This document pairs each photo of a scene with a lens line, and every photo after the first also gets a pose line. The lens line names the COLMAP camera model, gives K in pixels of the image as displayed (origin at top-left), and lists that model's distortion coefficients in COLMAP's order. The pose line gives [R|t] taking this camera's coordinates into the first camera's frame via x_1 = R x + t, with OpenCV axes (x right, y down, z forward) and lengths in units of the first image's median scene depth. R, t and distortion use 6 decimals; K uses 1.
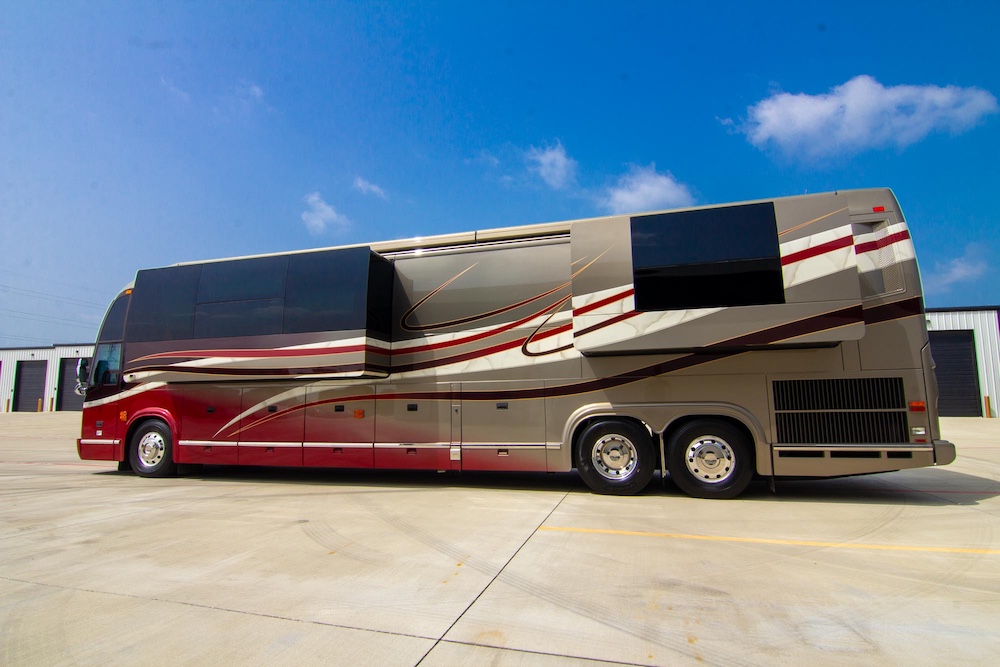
lens RADIAL K [[515.6, 0, 500.0], [0, 515.6, 333.5], [0, 0, 1]] dist [-0.021713, -0.001560]
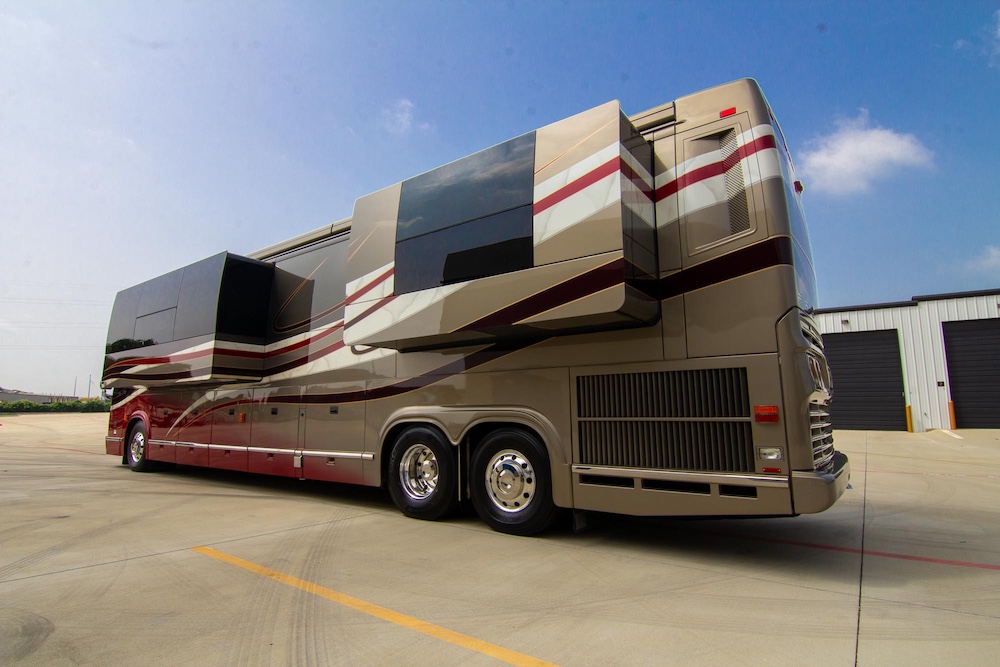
lens RADIAL K [[515.6, 0, 500.0], [0, 515.6, 333.5], [0, 0, 1]] dist [-0.021713, -0.001560]
pose [[0.938381, -0.046602, -0.342447, 0.607576], [0.041777, 0.998897, -0.021458, 0.038069], [0.343069, 0.005829, 0.939292, 0.249974]]
